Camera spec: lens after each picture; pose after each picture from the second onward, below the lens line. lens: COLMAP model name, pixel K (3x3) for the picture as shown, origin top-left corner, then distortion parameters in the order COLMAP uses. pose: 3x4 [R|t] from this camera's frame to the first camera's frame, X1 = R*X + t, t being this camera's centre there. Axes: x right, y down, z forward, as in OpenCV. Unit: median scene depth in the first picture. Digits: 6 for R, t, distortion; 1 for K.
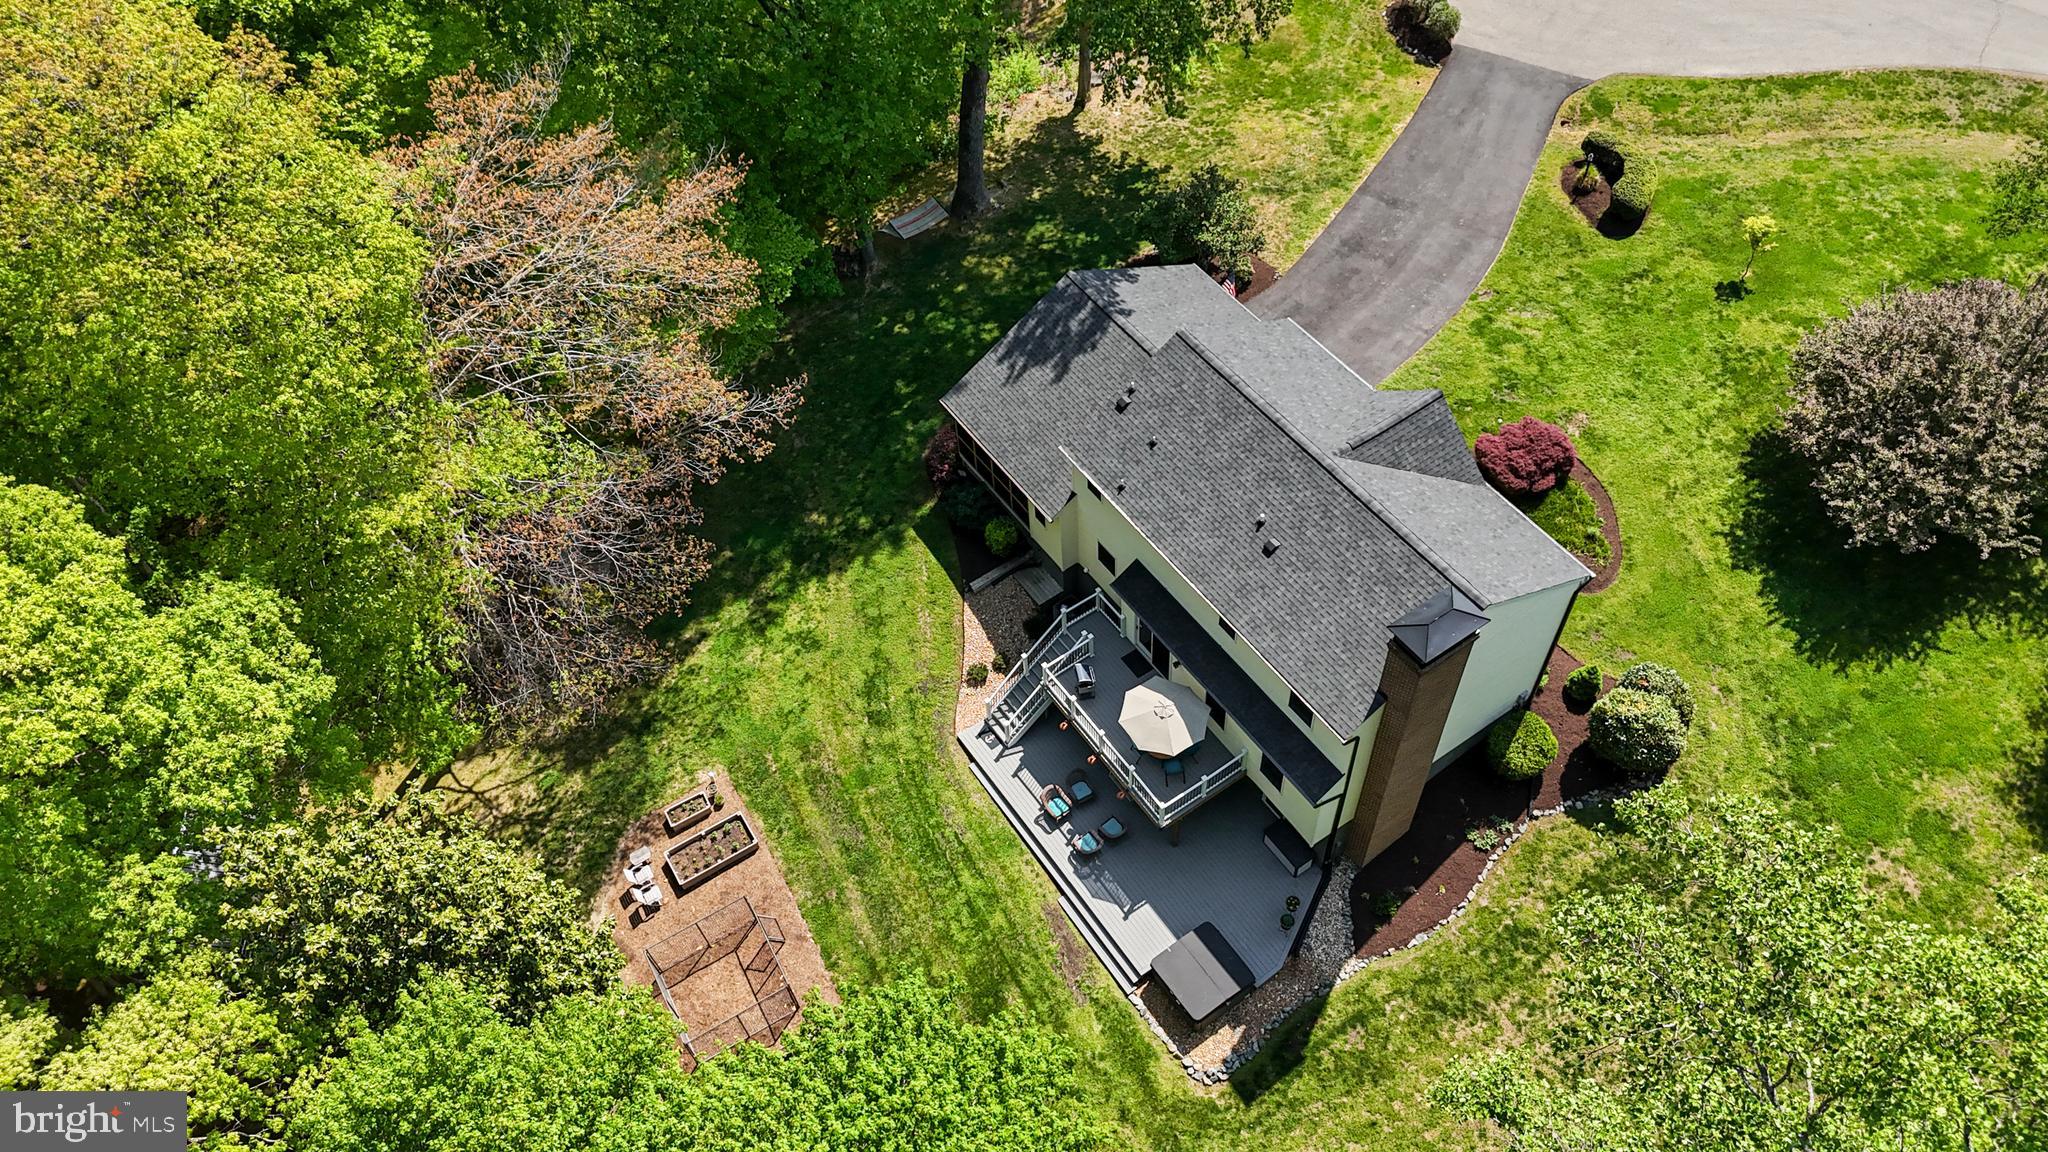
lens RADIAL K [[1513.5, 0, 1030.1], [0, 1513.5, 569.3], [0, 0, 1]] dist [0.071612, -0.076888]
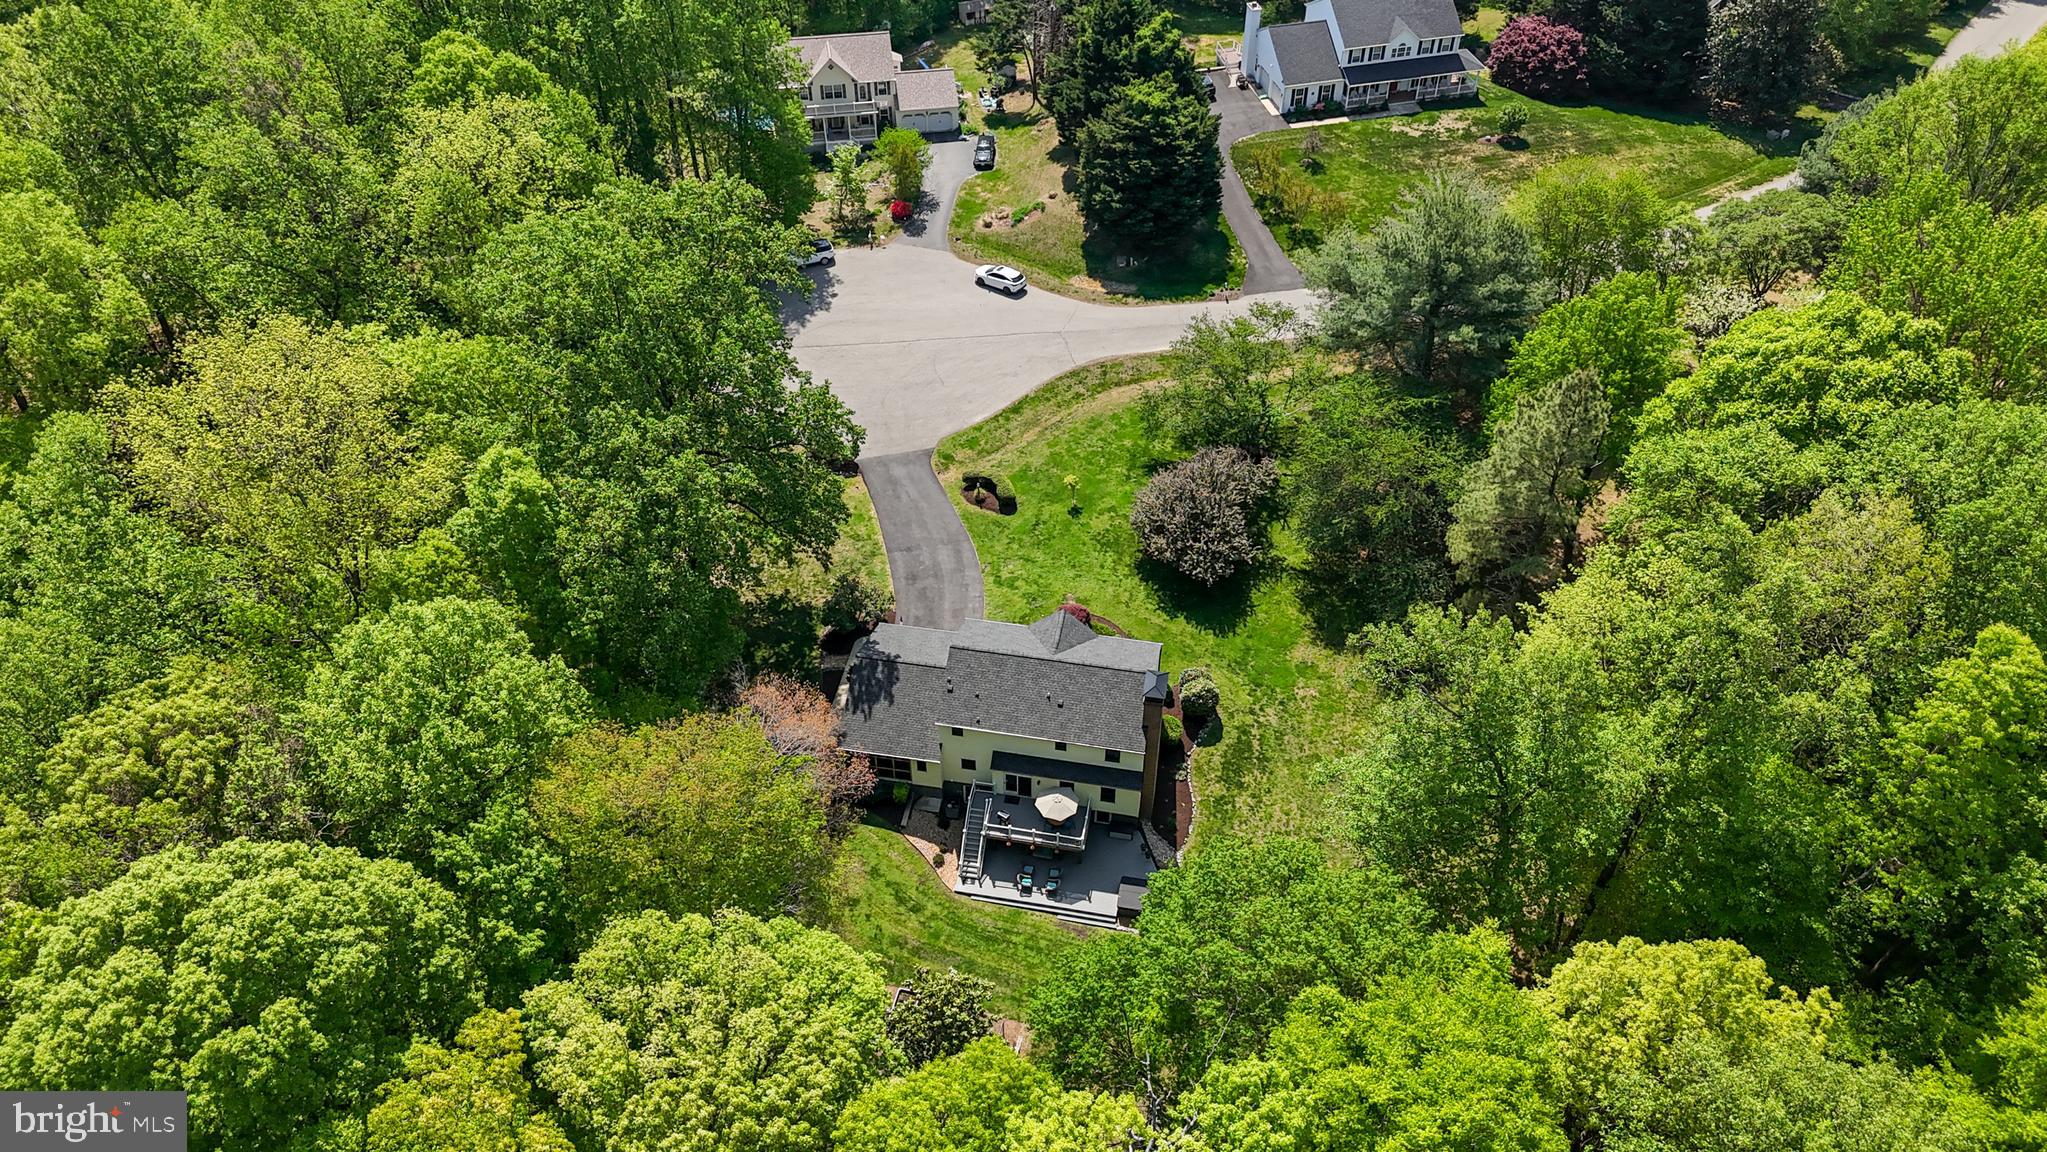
lens RADIAL K [[1512.7, 0, 1022.7], [0, 1512.7, 564.2], [0, 0, 1]] dist [0.071612, -0.076888]
pose [[0.706385, -0.454317, 0.542786, -0.816610], [0.547214, 0.836912, -0.011644, -0.157617], [-0.448974, 0.305246, 0.839790, -0.726883]]
